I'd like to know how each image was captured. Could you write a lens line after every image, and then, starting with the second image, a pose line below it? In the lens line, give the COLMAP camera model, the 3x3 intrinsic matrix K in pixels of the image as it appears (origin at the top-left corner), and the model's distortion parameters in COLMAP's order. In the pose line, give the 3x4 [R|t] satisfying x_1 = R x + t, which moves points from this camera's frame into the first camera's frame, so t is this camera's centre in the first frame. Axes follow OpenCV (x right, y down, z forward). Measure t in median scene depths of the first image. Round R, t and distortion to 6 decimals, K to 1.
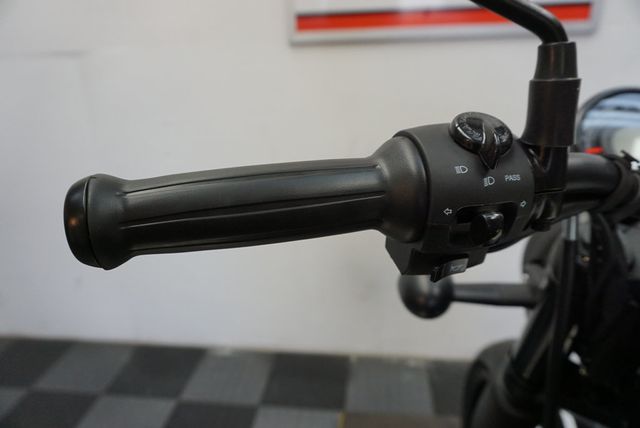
lens RADIAL K [[433.8, 0, 318.9], [0, 433.8, 212.1], [0, 0, 1]] dist [-0.044917, 0.036323]
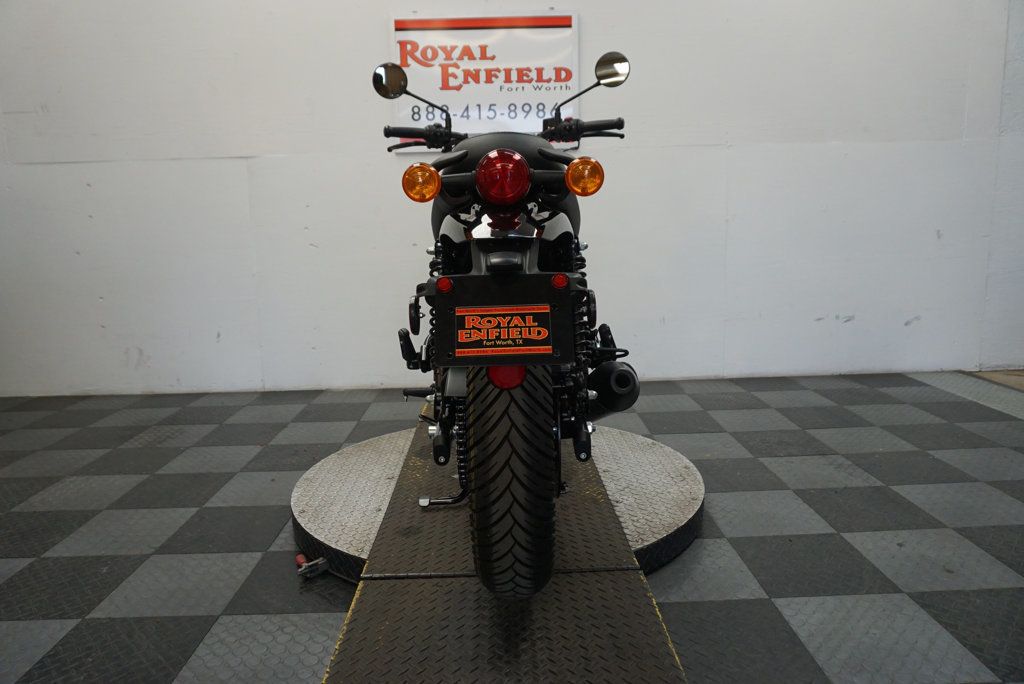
lens RADIAL K [[694.2, 0, 510.4], [0, 694.2, 338.2], [0, 0, 1]] dist [-0.044917, 0.036323]
pose [[0.990329, -0.007004, 0.138562, -0.017621], [0.036424, 0.976818, -0.210952, 2.550480], [-0.133872, 0.213959, 0.967626, -4.217213]]
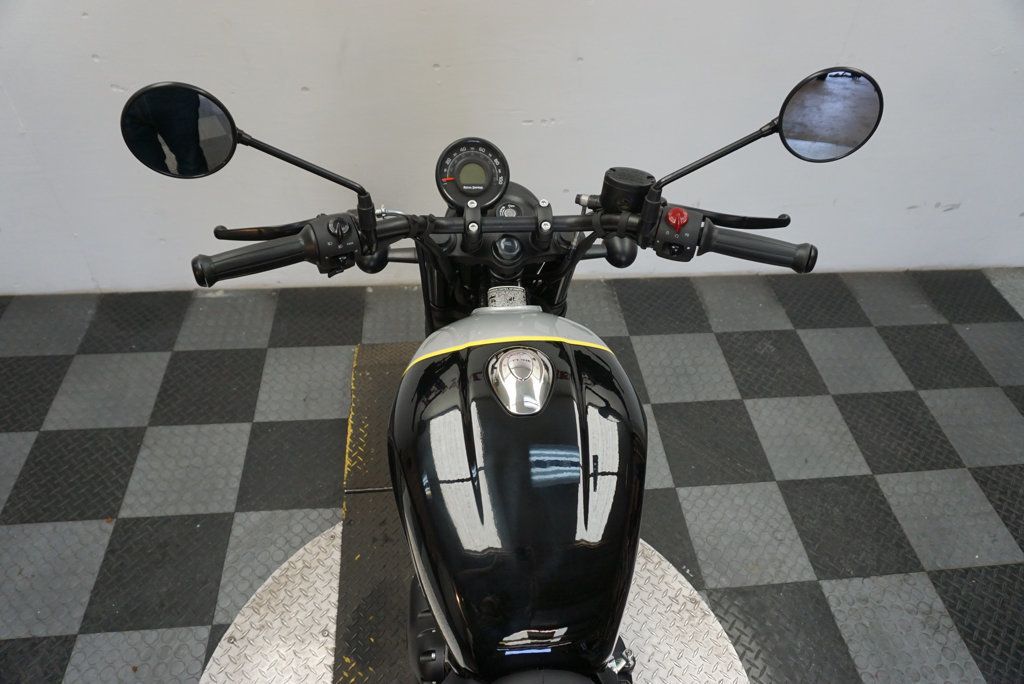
lens RADIAL K [[694.2, 0, 510.2], [0, 694.2, 342.7], [0, 0, 1]] dist [-0.044917, 0.036323]
pose [[0.971763, -0.094752, 0.216098, 0.178768], [-0.001009, 0.914156, 0.405362, -0.564866], [-0.235956, -0.394134, 0.888247, -1.519830]]
